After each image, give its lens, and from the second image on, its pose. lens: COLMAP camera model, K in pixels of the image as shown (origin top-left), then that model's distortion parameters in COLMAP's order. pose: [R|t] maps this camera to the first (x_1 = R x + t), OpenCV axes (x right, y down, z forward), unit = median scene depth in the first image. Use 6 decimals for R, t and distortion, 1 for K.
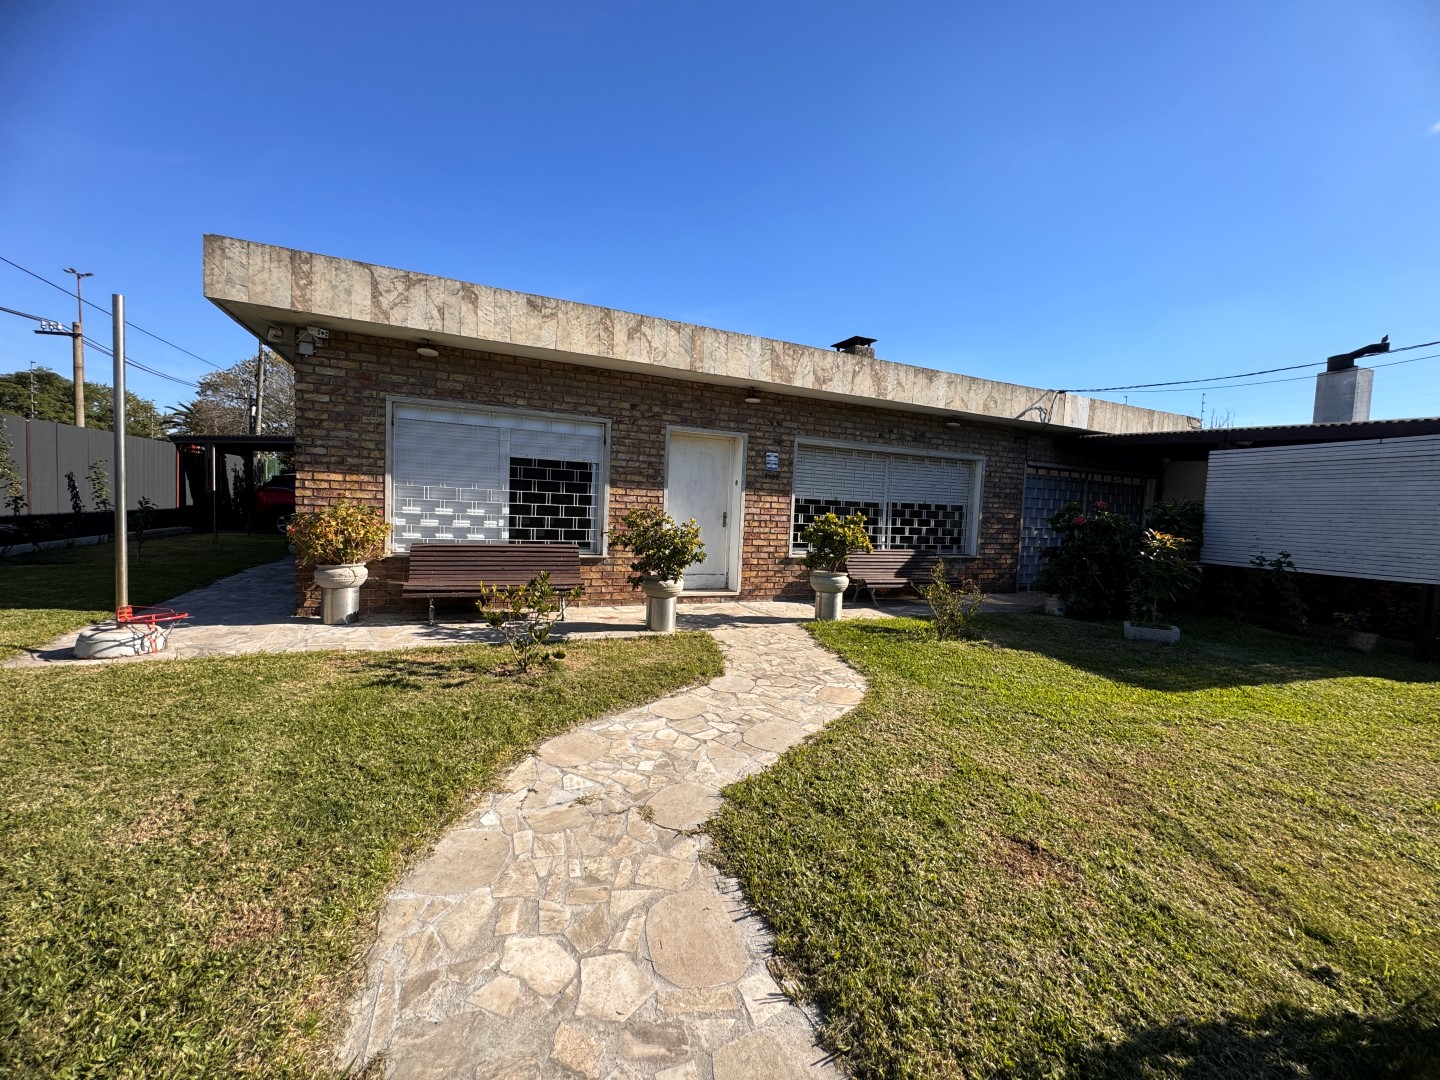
lens RADIAL K [[574.7, 0, 720.5], [0, 574.7, 540.6], [0, 0, 1]] dist [-0.002203, 0.000317]
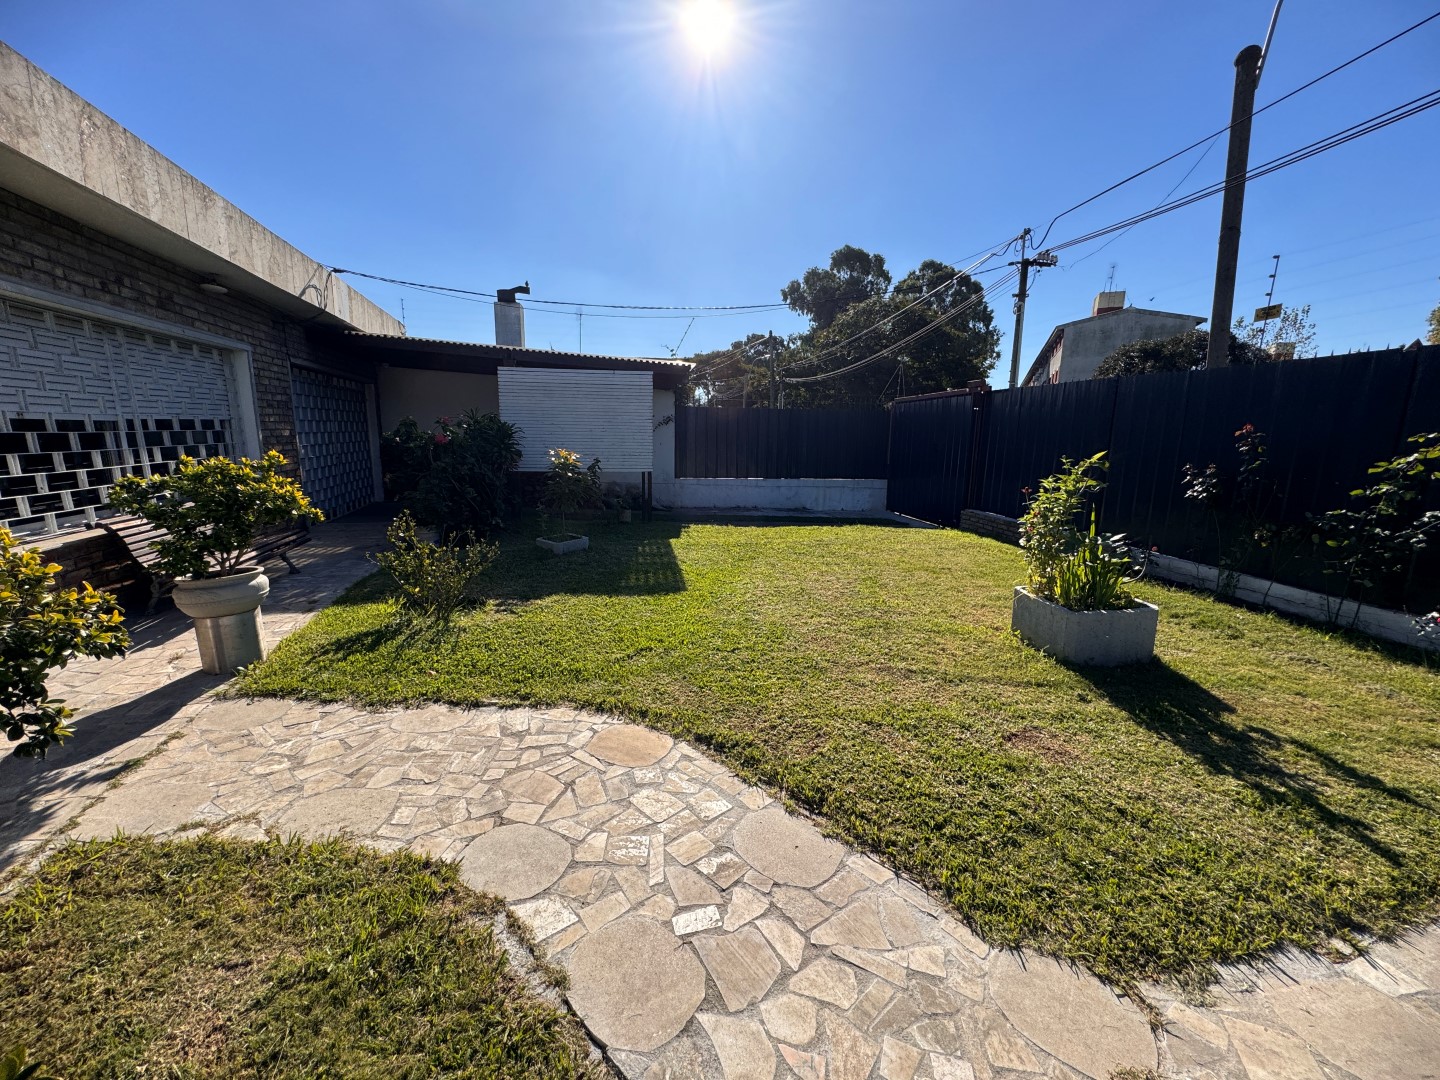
lens RADIAL K [[574.7, 0, 717.6], [0, 574.7, 540.3], [0, 0, 1]] dist [-0.002203, 0.000317]
pose [[0.146178, -0.224989, 0.963334, -0.264786], [0.046853, 0.974276, 0.220435, -0.075428], [-0.988148, 0.012912, 0.152959, 0.577460]]
